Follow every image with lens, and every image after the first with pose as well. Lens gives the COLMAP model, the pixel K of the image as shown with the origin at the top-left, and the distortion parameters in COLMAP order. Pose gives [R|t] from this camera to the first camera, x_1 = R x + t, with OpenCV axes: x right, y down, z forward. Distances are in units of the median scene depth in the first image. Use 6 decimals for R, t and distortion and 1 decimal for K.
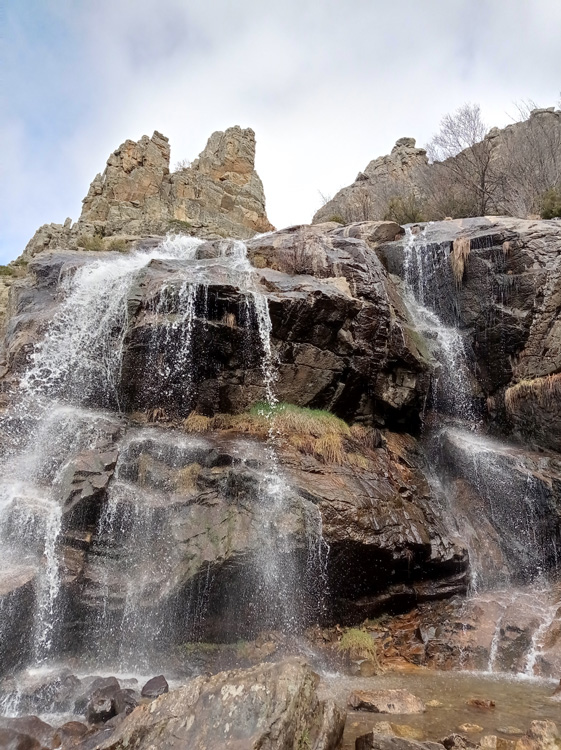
lens RADIAL K [[552.1, 0, 283.8], [0, 552.1, 374.5], [0, 0, 1]] dist [0.115582, -0.185224]
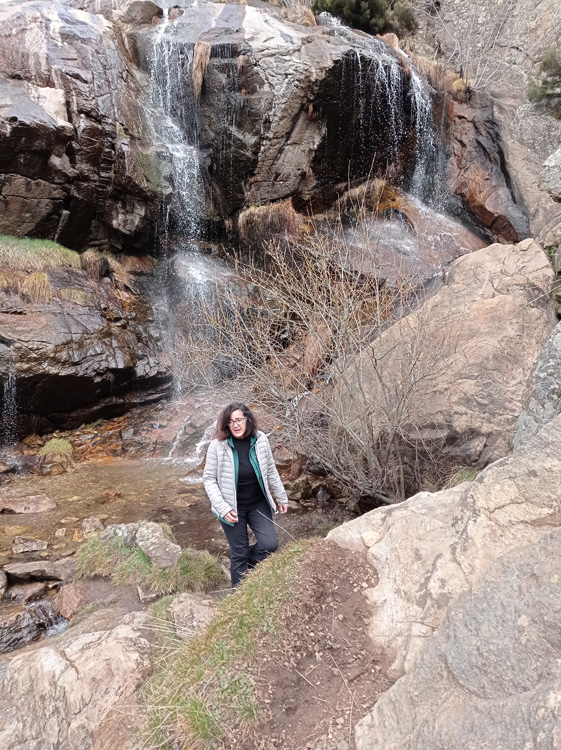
lens RADIAL K [[564.1, 0, 296.2], [0, 564.1, 373.7], [0, 0, 1]] dist [0.114157, -0.181746]
pose [[0.967377, -0.058755, 0.246433, 0.234545], [-0.045323, 0.916904, 0.396526, -0.144580], [-0.249253, -0.394759, 0.884329, -0.139441]]
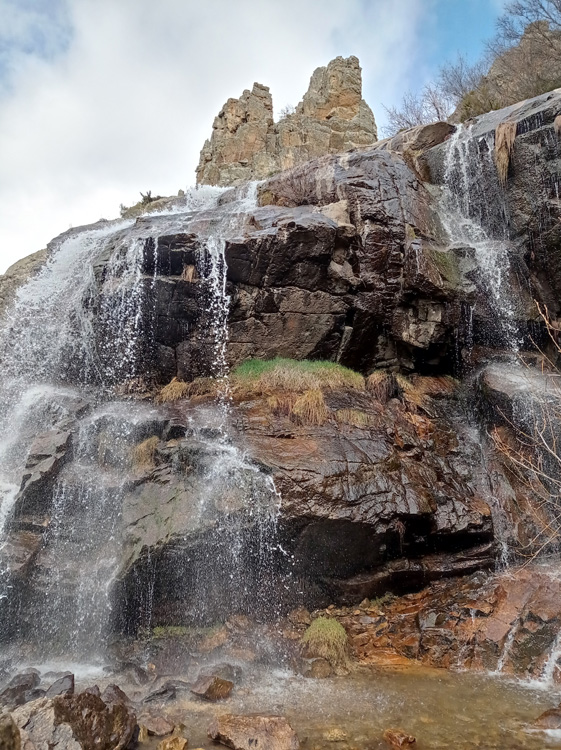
lens RADIAL K [[552.1, 0, 283.8], [0, 552.1, 374.5], [0, 0, 1]] dist [0.115582, -0.185224]
pose [[0.959060, -0.097889, -0.265746, 0.228614], [0.122049, 0.989615, 0.075937, 0.011434], [0.255553, -0.105262, 0.961048, 0.142249]]
